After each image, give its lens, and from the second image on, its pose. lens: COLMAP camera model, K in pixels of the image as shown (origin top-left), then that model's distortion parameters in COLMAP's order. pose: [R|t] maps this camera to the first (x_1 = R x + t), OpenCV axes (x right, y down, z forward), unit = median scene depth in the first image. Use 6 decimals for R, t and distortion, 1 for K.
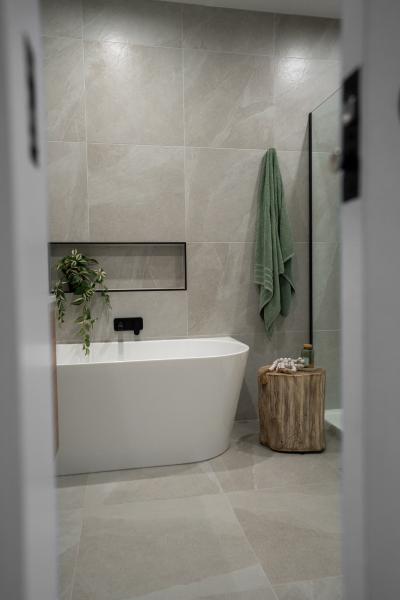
lens RADIAL K [[448.4, 0, 200.0], [0, 448.4, 300.0], [0, 0, 1]] dist [0.006862, 0.006336]
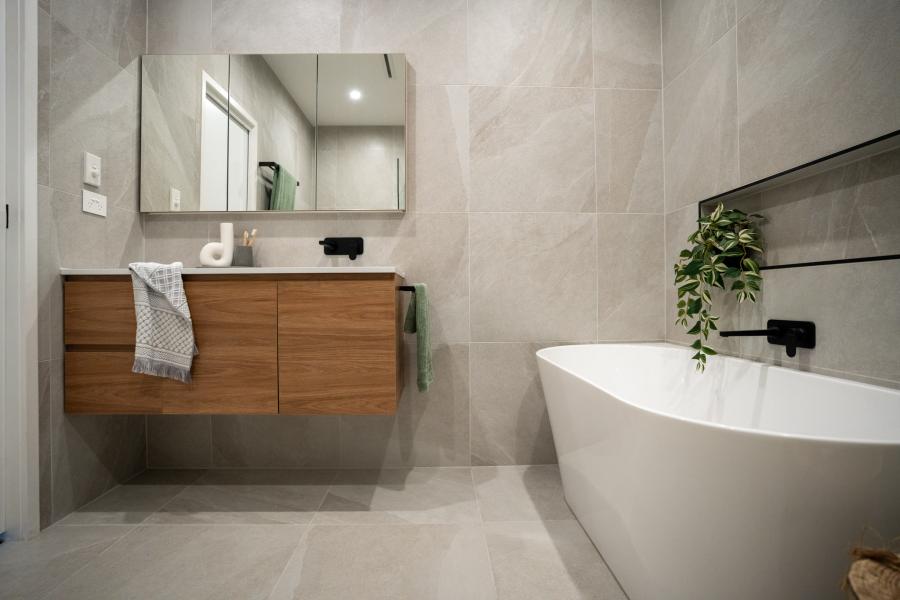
lens RADIAL K [[437.1, 0, 450.0], [0, 437.1, 300.0], [0, 0, 1]] dist [-0.088287, 0.037801]
pose [[-0.155336, 0.022829, -0.987598, 0.358554], [-0.040724, 0.998735, 0.029492, 0.018471], [0.987022, 0.044800, -0.154210, 0.705068]]
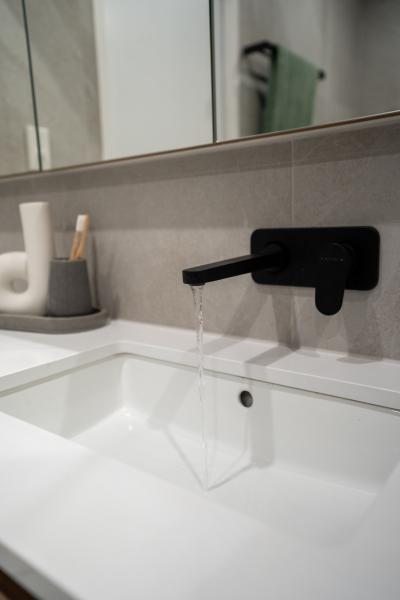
lens RADIAL K [[464.7, 0, 200.0], [0, 464.7, 300.0], [0, 0, 1]] dist [-0.002644, 0.000316]
pose [[-0.753754, 0.153154, -0.639061, -0.133433], [0.014871, 0.976189, 0.216410, -0.070724], [0.656988, 0.153616, -0.738084, 0.554054]]
